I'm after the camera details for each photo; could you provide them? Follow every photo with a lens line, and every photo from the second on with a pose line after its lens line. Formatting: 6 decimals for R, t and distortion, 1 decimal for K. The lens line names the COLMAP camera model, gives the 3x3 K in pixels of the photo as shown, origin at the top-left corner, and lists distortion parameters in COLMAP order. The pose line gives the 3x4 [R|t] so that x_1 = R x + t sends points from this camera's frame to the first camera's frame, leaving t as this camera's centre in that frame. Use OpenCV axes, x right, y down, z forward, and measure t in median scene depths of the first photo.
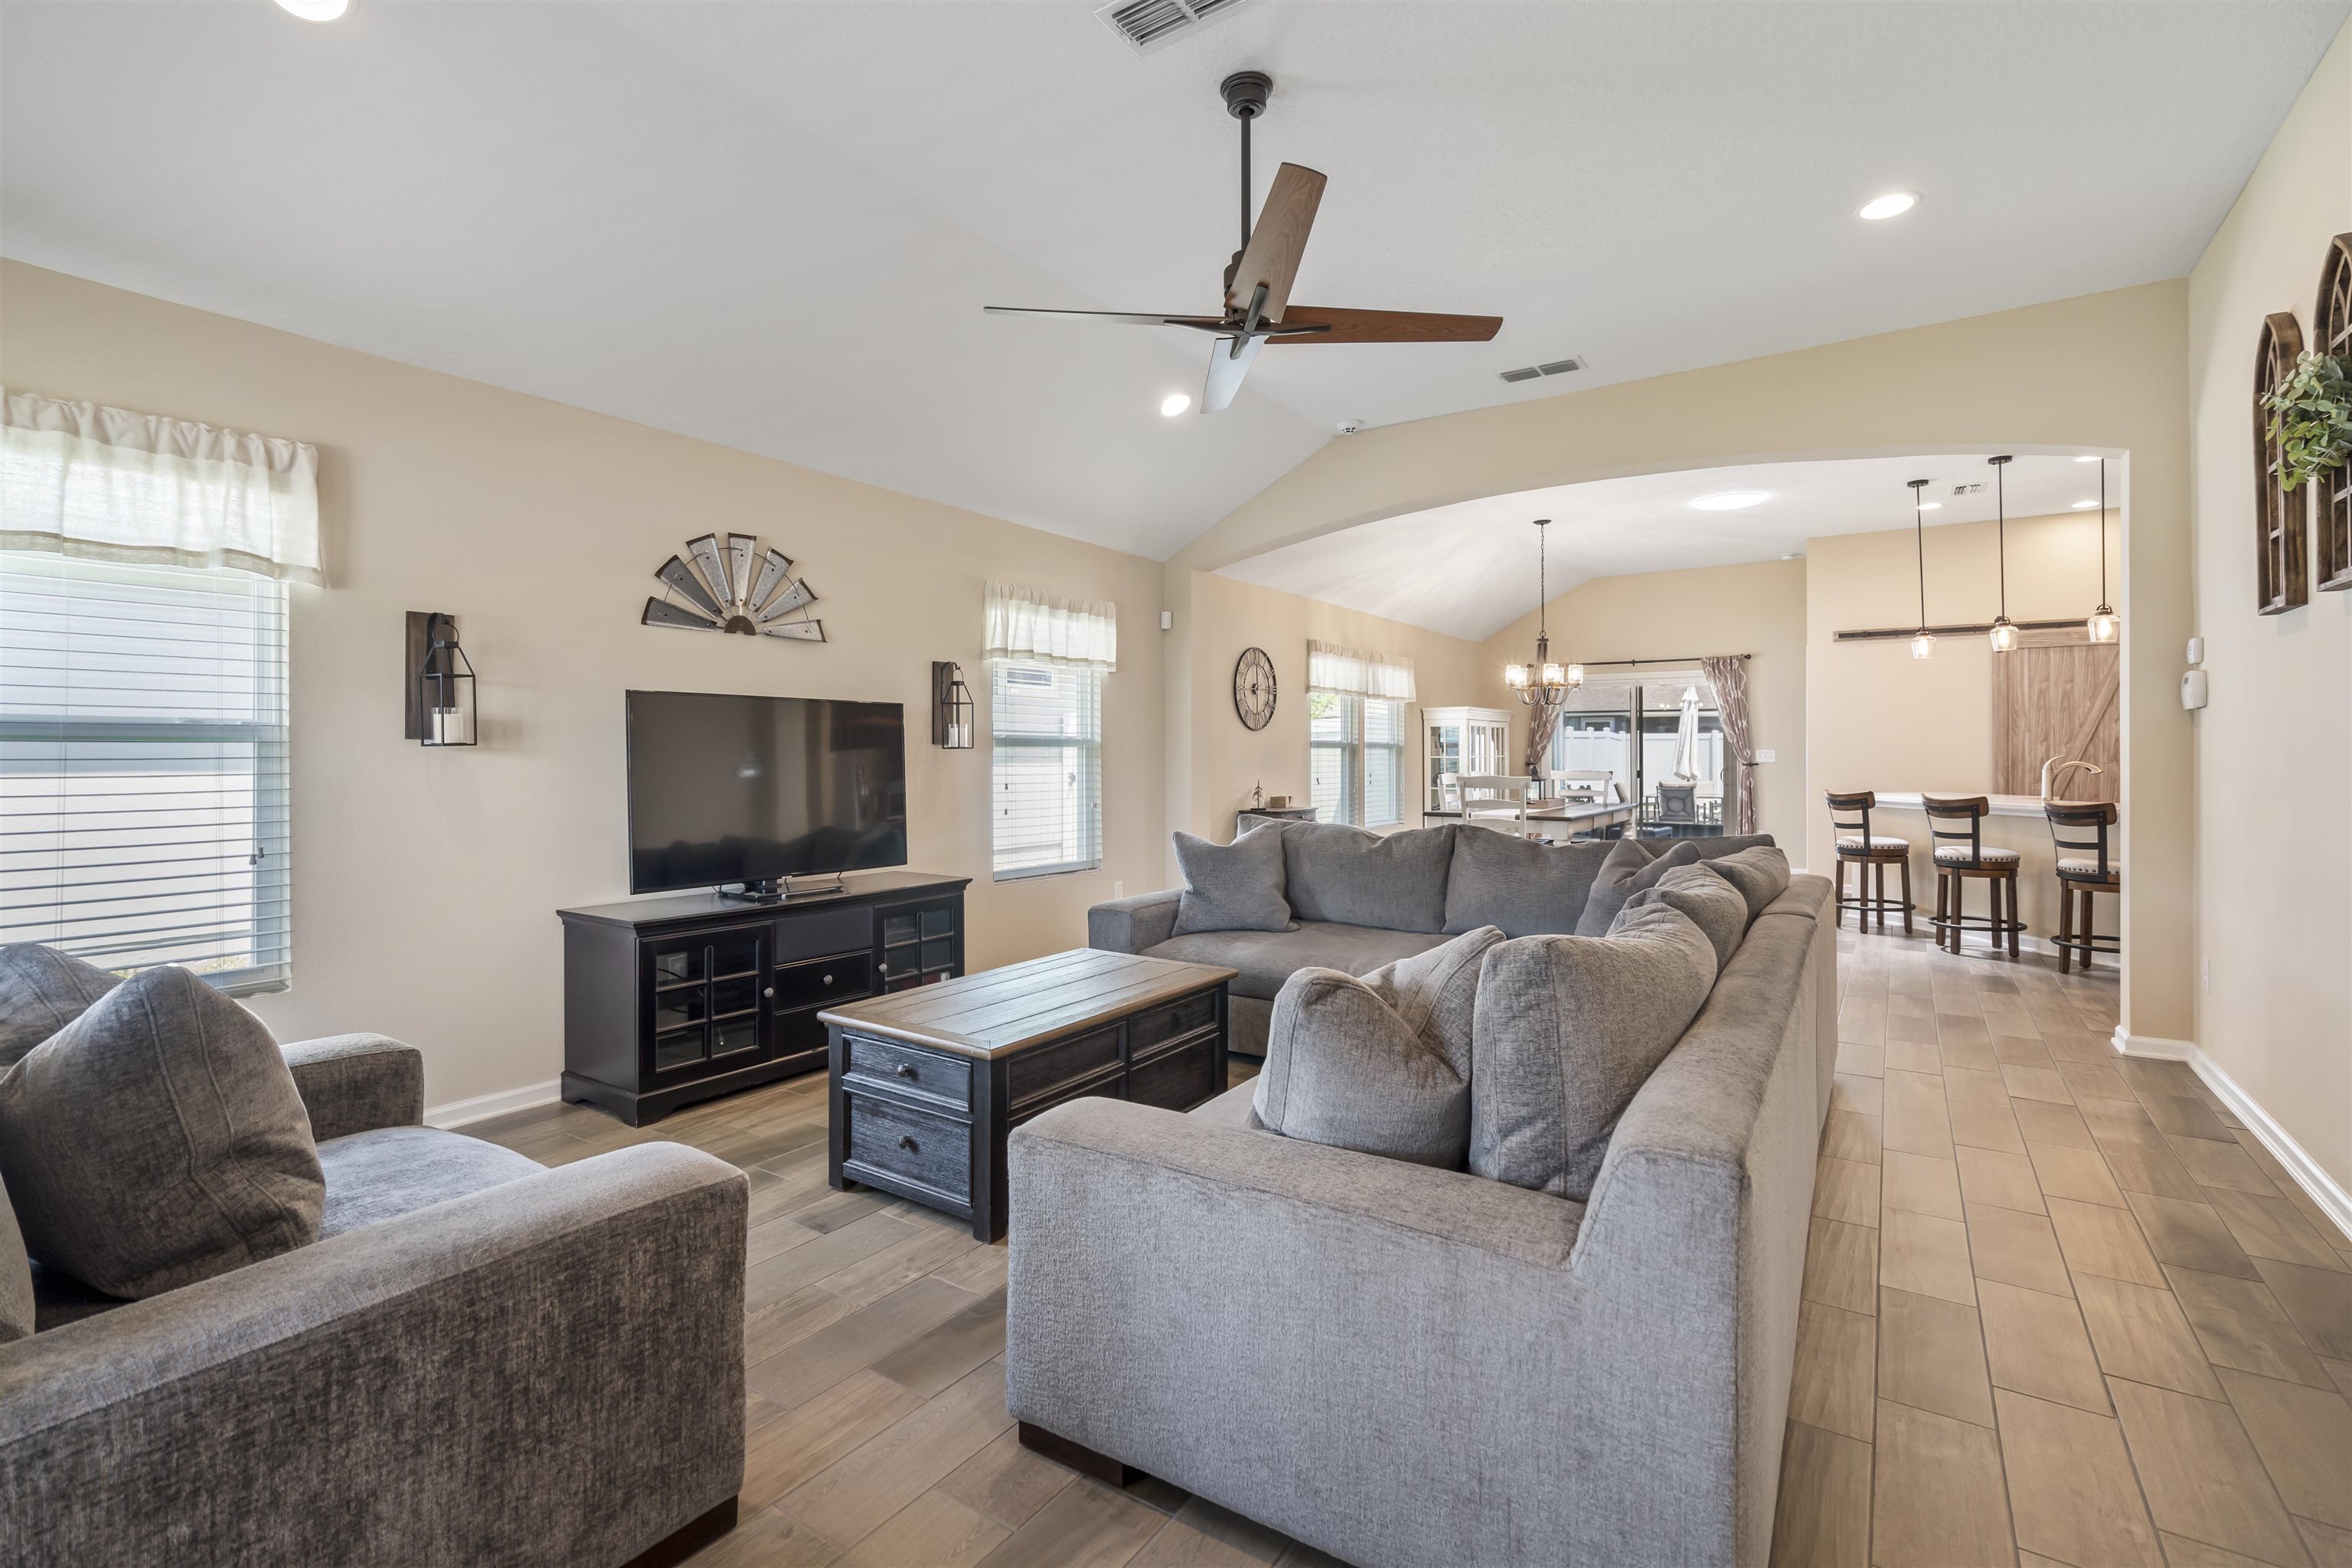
lens RADIAL K [[1070.7, 0, 1176.2], [0, 1070.7, 762.1], [0, 0, 1]] dist [-0.000802, -0.000438]
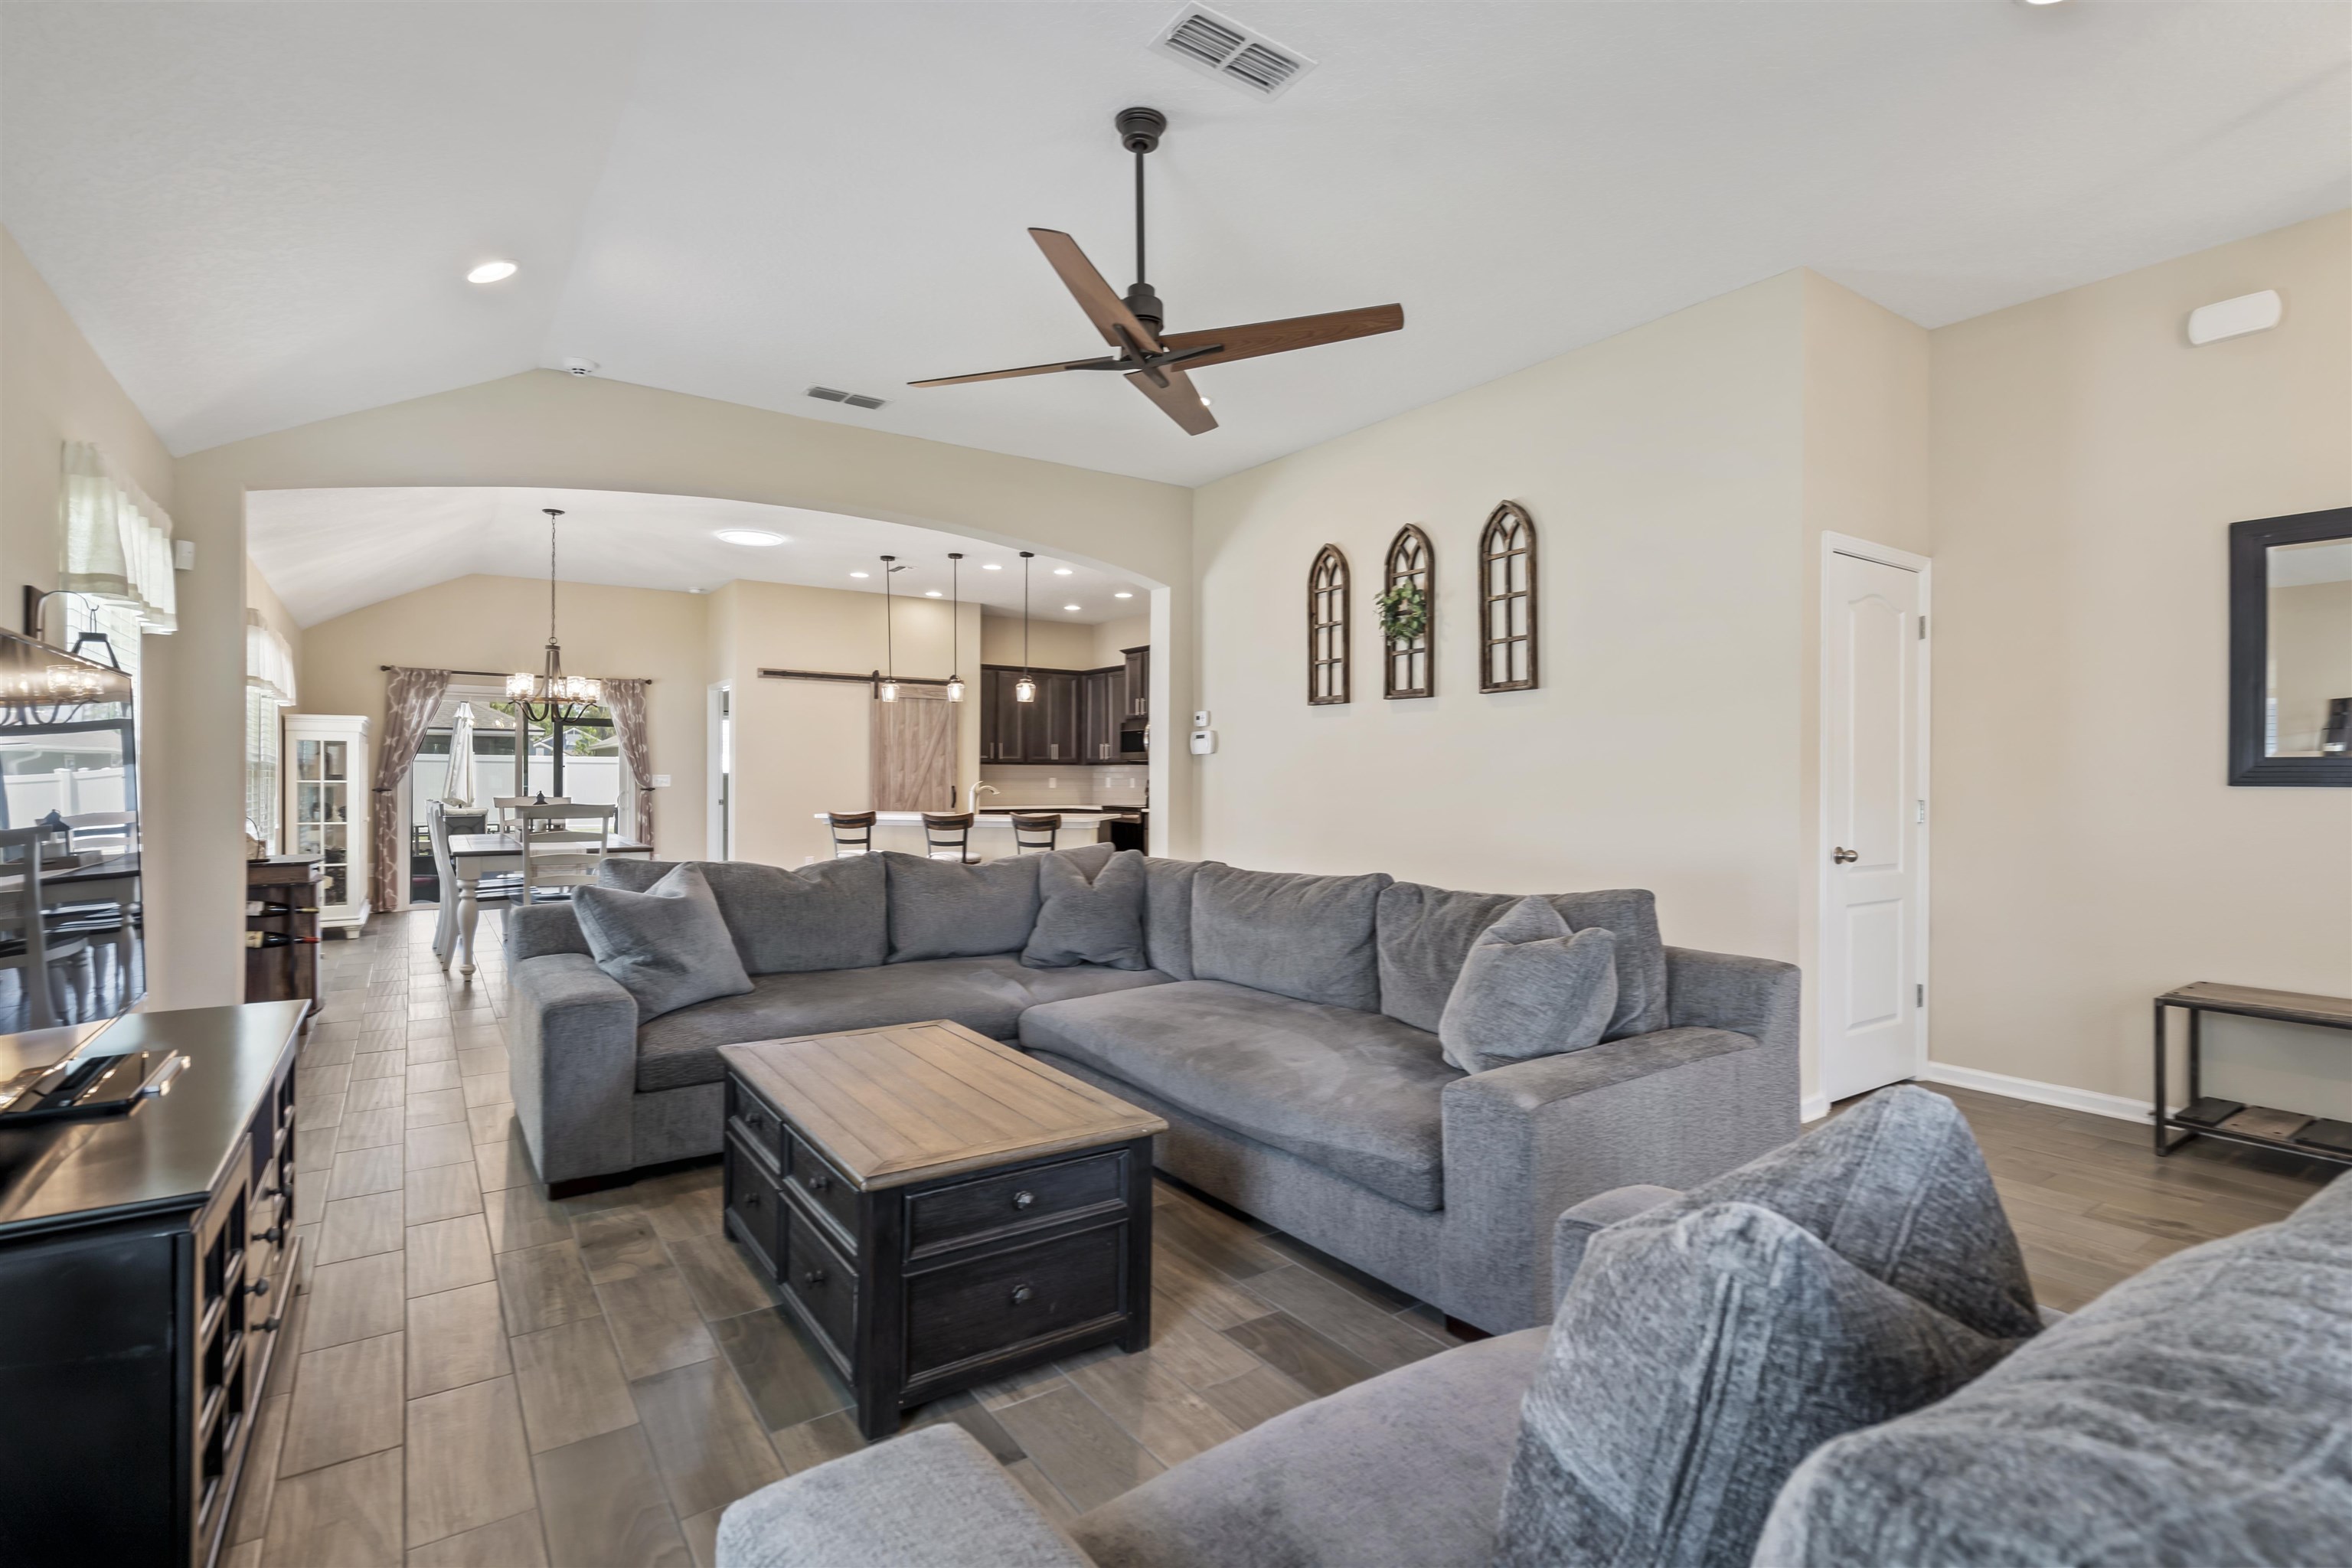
lens RADIAL K [[1093.6, 0, 1176.3], [0, 1093.6, 784.0], [0, 0, 1]] dist [-0.001910, -0.000486]
pose [[0.356287, -0.001896, 0.934374, -0.331554], [0.003021, 0.999995, 0.000877, -0.002680], [-0.934372, 0.002510, 0.356291, 0.228299]]
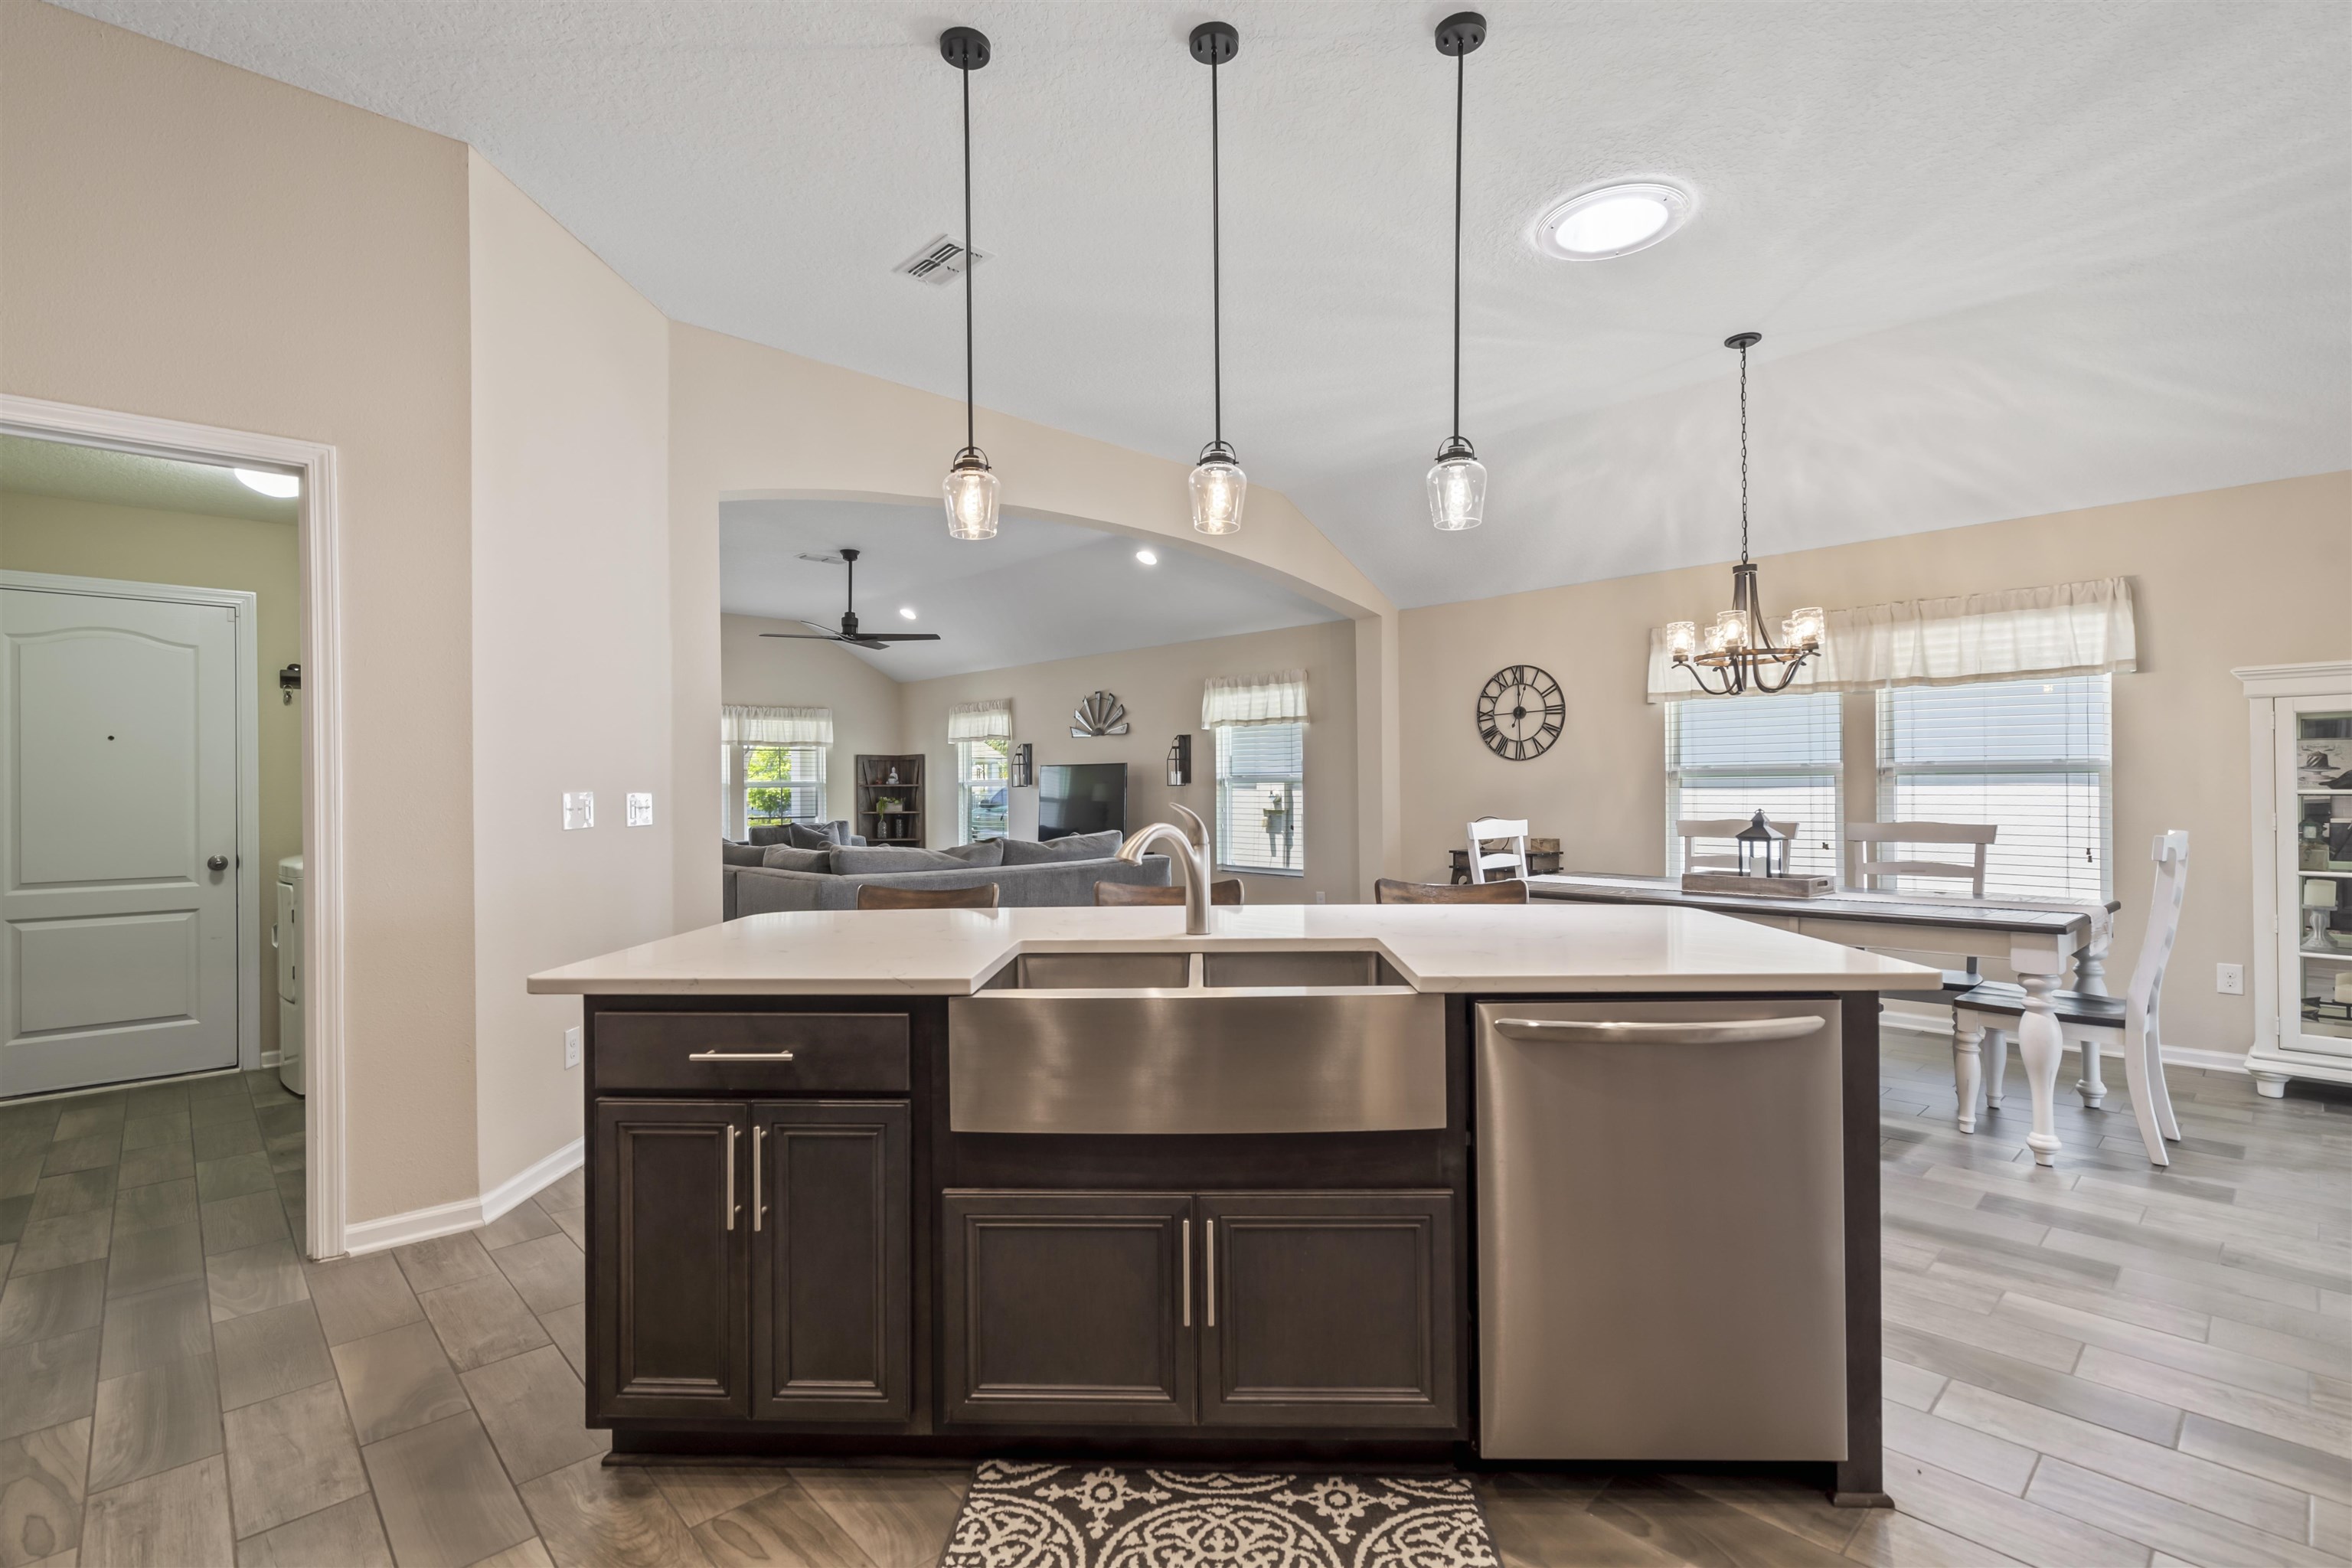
lens RADIAL K [[1093.6, 0, 1176.3], [0, 1093.6, 784.0], [0, 0, 1]] dist [-0.001910, -0.000486]
pose [[-0.219878, -0.000396, -0.975527, 0.993945], [-0.000513, 1.000000, -0.000290, -0.009743], [0.975527, 0.000437, -0.219878, 0.917786]]
